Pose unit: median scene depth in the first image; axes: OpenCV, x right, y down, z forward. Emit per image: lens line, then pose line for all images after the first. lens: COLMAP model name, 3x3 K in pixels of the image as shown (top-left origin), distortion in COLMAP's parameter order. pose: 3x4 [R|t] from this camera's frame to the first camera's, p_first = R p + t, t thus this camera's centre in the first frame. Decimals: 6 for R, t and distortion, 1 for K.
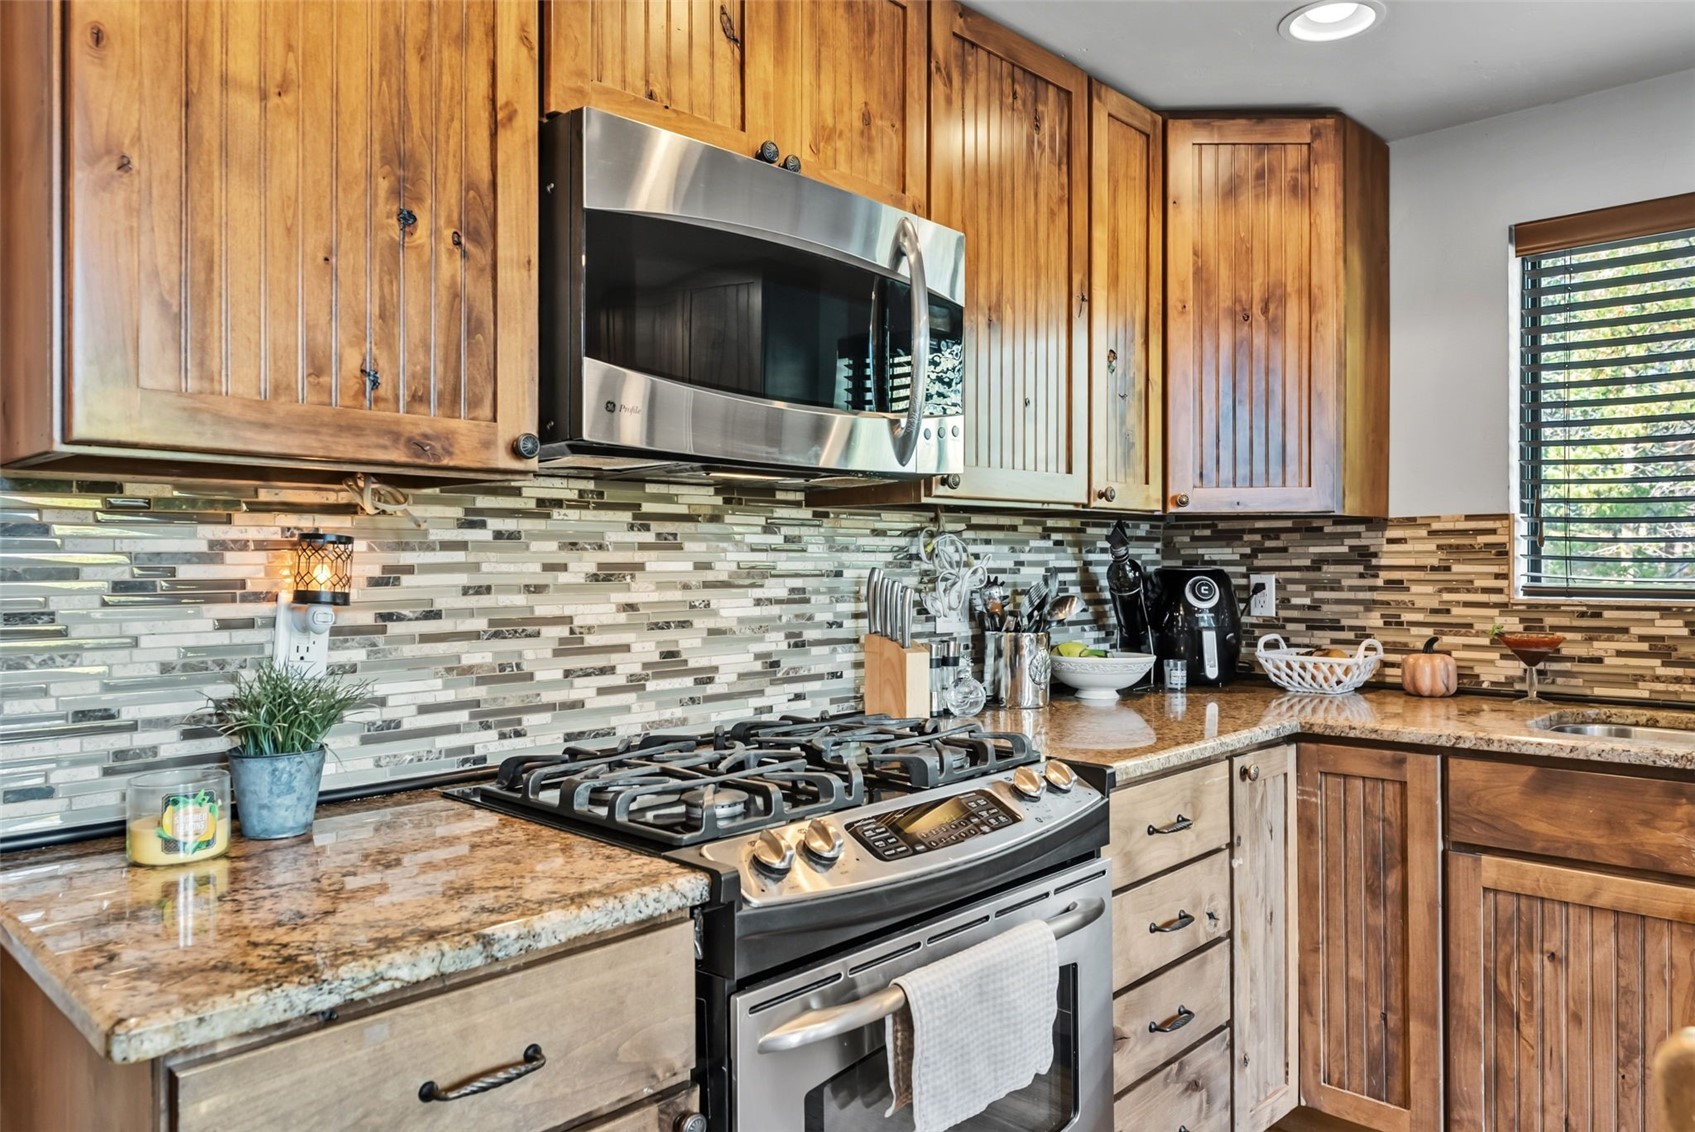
lens RADIAL K [[1143.1, 0, 842.9], [0, 1143.1, 559.0], [0, 0, 1]] dist [0.003884, -0.000327]
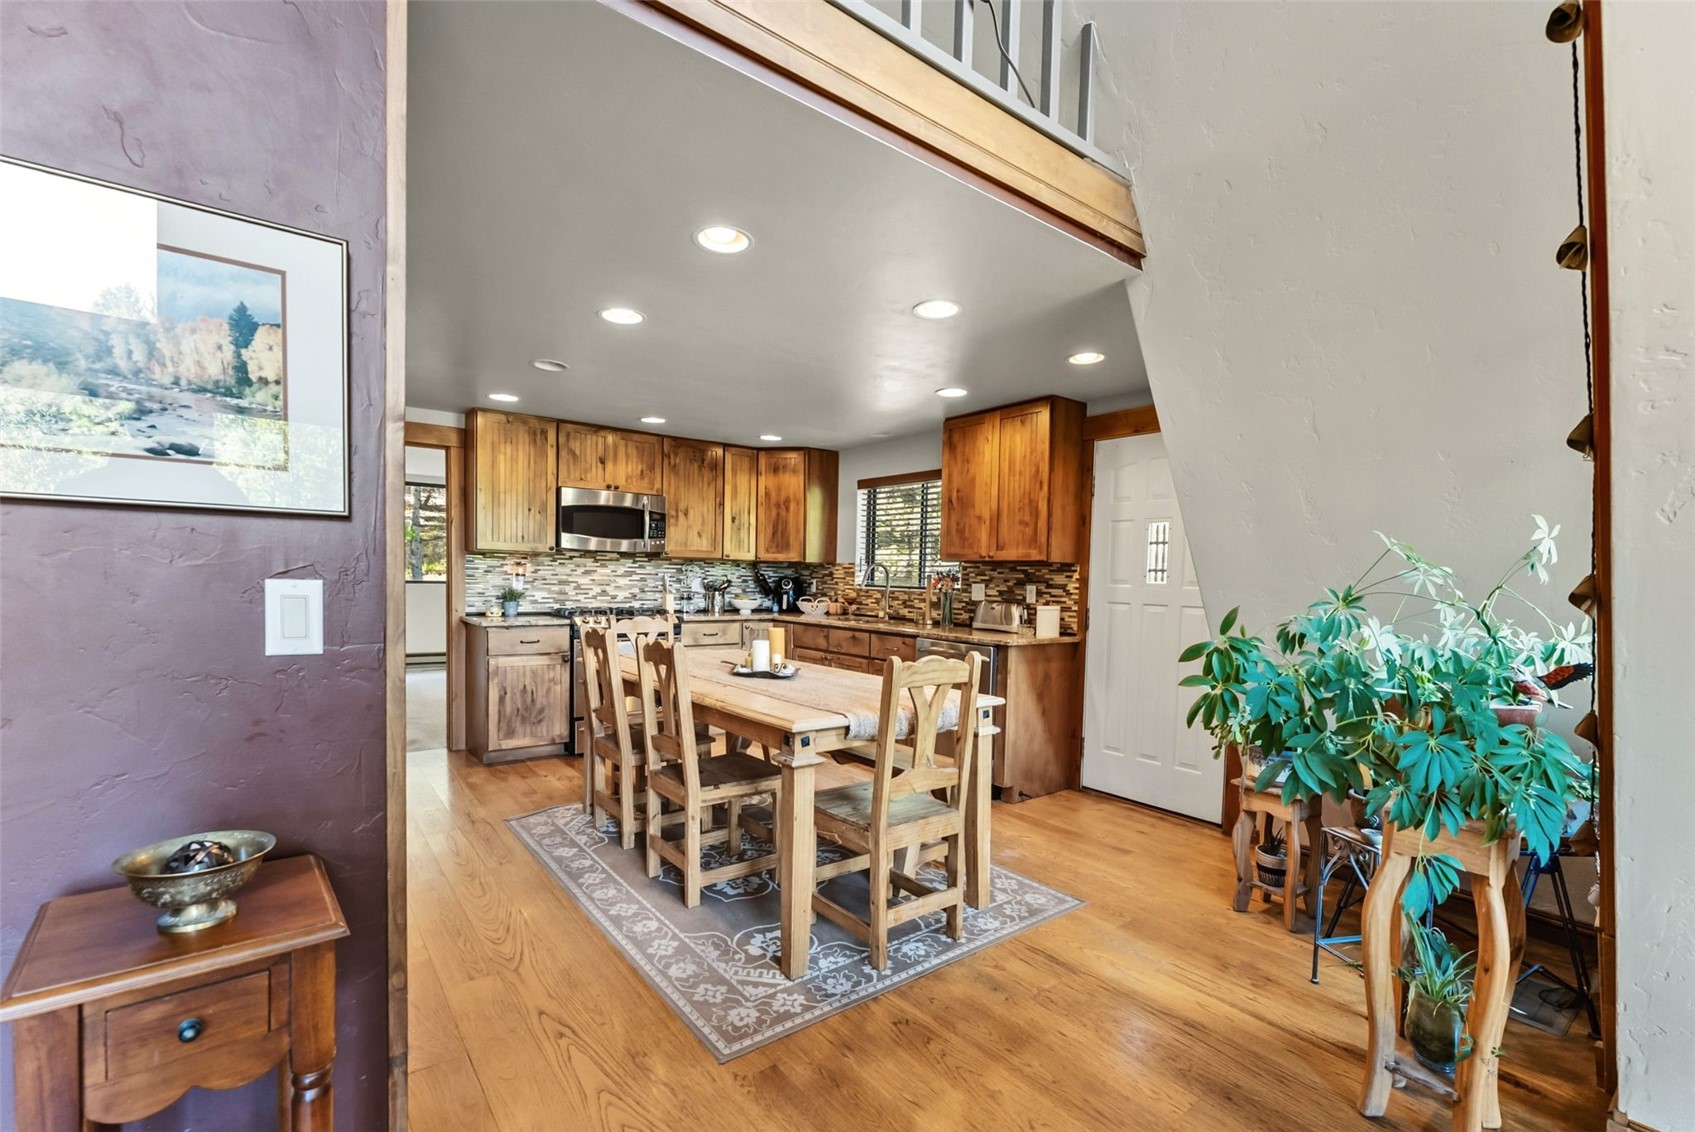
lens RADIAL K [[735.2, 0, 833.5], [0, 735.2, 625.7], [0, 0, 1]] dist [-0.000225, -0.000052]
pose [[0.985837, 0.038544, -0.163218, 0.924686], [-0.026707, 0.996892, 0.074110, -0.013894], [0.165568, -0.068701, 0.983803, -1.281416]]
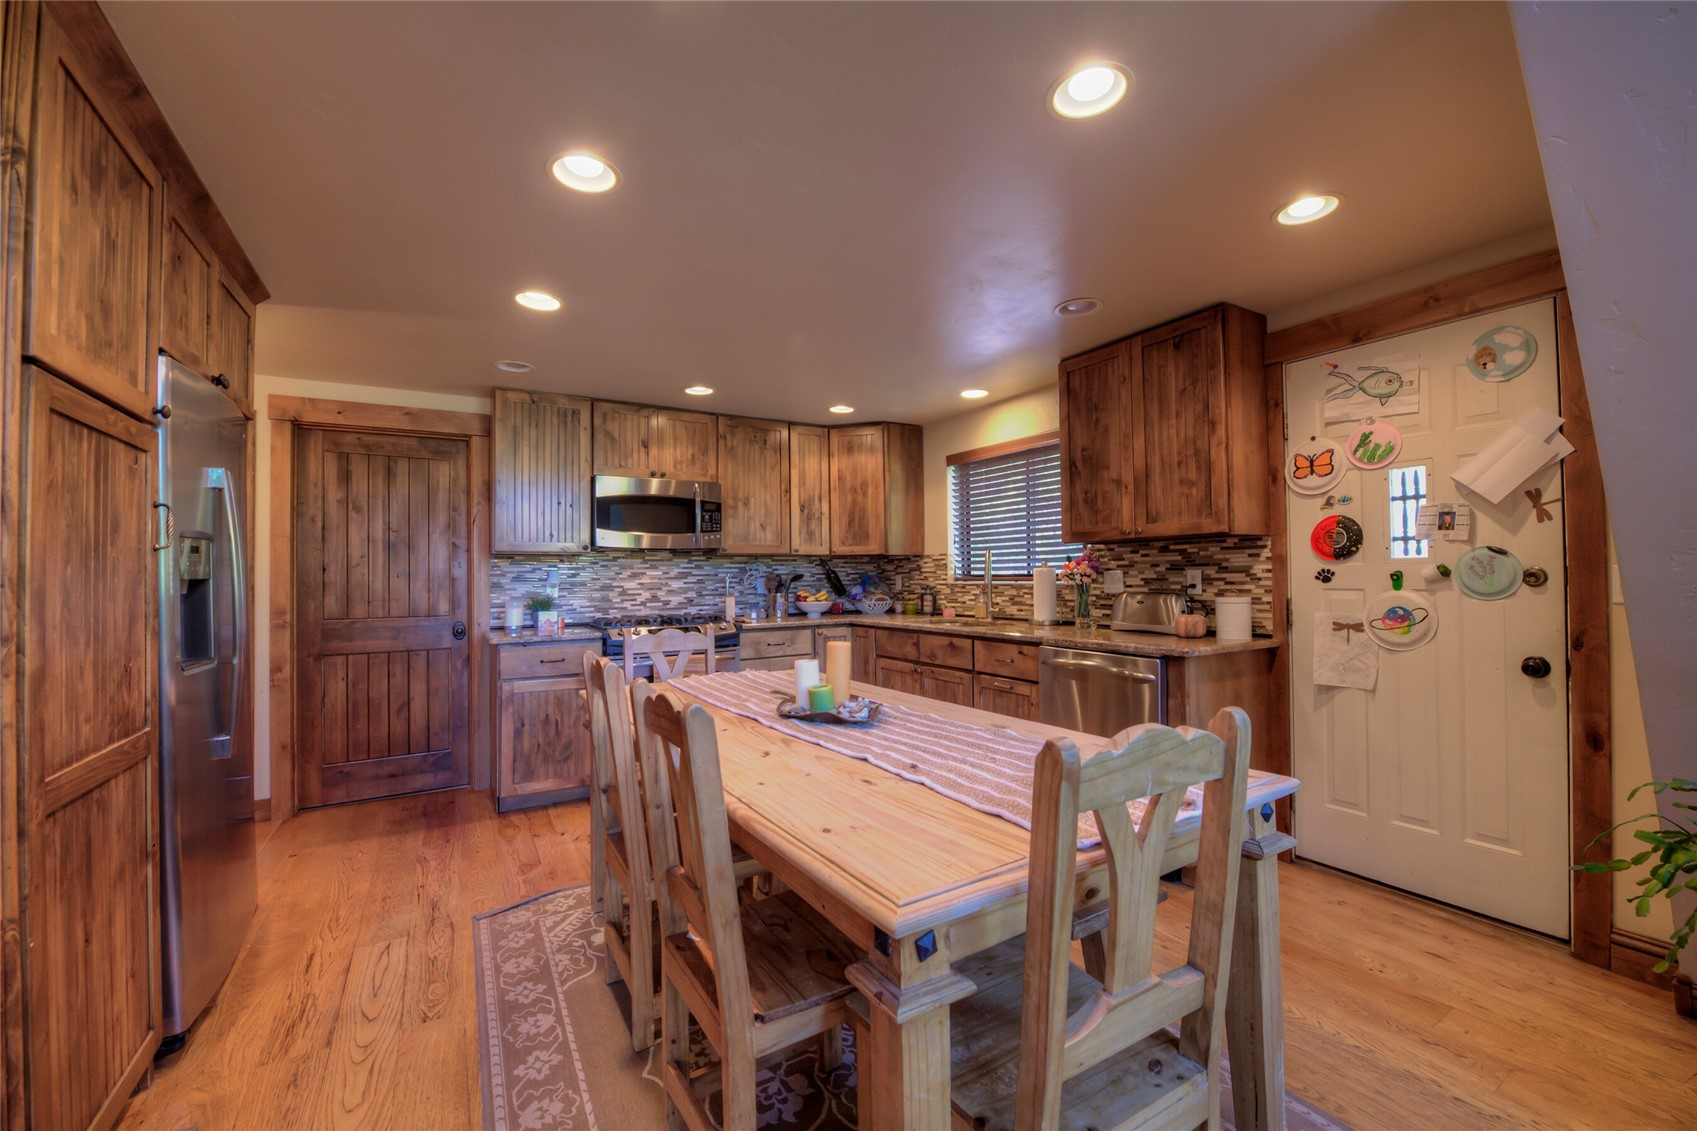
lens RADIAL K [[673.3, 0, 846.9], [0, 673.3, 572.6], [0, 0, 1]] dist [-0.019633, -0.000630]
pose [[0.962899, -0.008615, -0.269723, 0.829065], [0.008946, 0.999960, -0.000001, 0.007702], [0.269713, -0.002412, 0.962938, -0.755955]]
